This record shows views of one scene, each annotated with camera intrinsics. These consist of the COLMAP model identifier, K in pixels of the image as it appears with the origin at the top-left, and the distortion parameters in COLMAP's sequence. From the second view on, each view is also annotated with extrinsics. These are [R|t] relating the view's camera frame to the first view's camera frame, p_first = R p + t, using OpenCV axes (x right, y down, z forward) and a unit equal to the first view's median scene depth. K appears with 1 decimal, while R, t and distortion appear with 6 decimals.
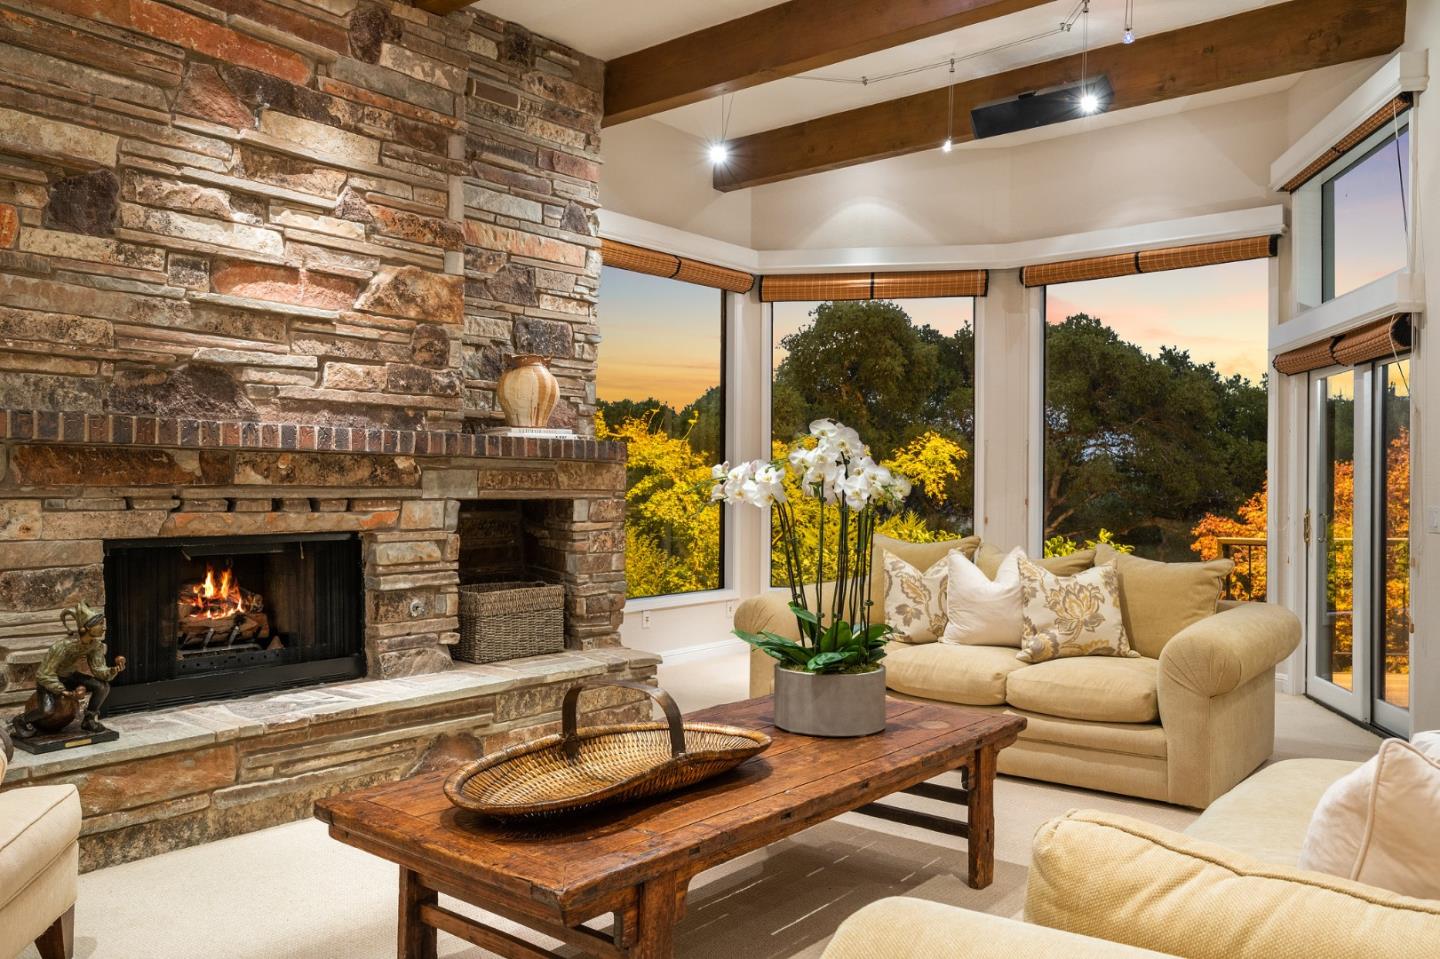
lens RADIAL K [[1086.0, 0, 716.8], [0, 1086.0, 485.6], [0, 0, 1]] dist [-0.002894, -0.006482]
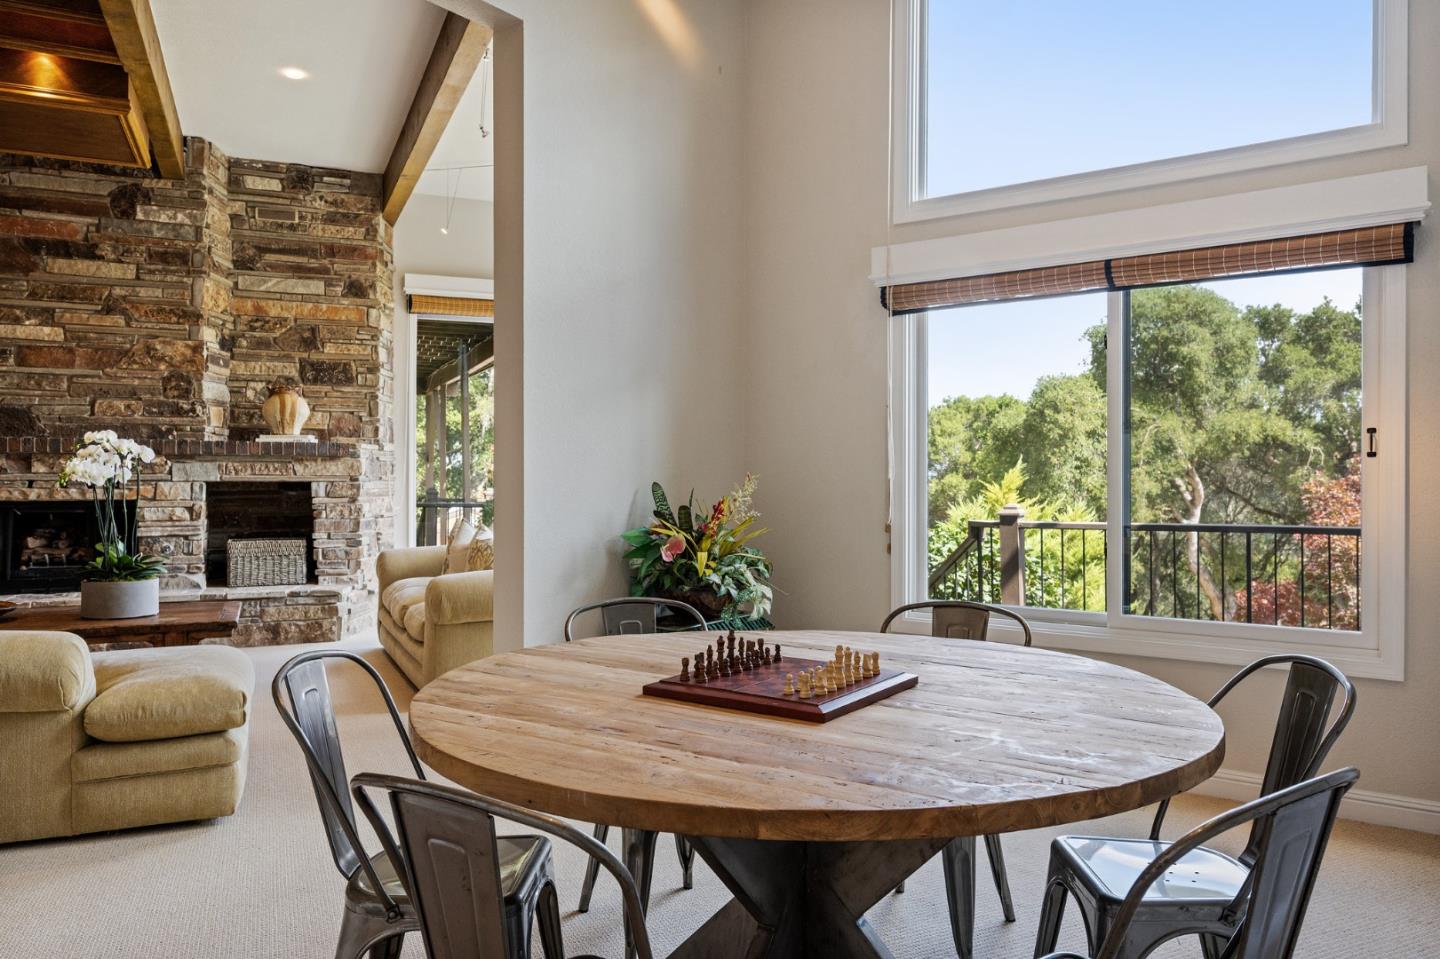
lens RADIAL K [[1001.4, 0, 720.0], [0, 1001.4, 478.8], [0, 0, 1]] dist [0.002226, -0.007101]
pose [[0.894779, -0.000415, -0.446509, 1.093382], [0.001854, 0.999994, 0.002786, 0.005935], [0.446506, -0.003320, 0.894775, 0.028064]]
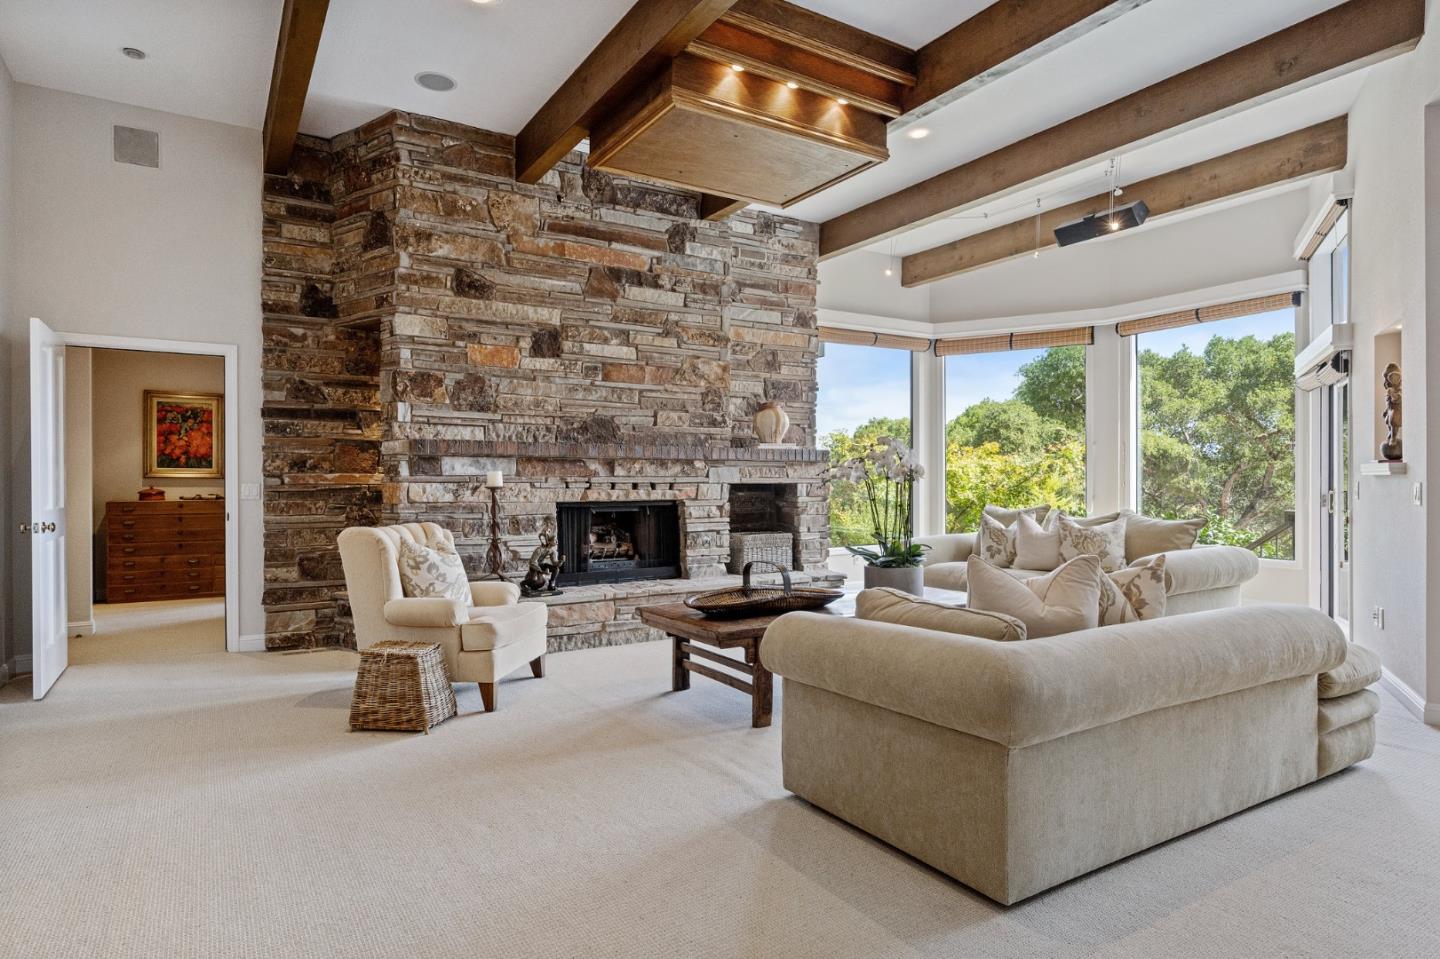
lens RADIAL K [[816.9, 0, 714.7], [0, 816.9, 484.0], [0, 0, 1]] dist [0.005485, -0.001452]
pose [[0.946740, -0.008541, -0.321886, 0.182706], [0.008828, 0.999961, -0.000566, 0.014207], [0.321878, -0.002306, 0.946778, -0.311953]]
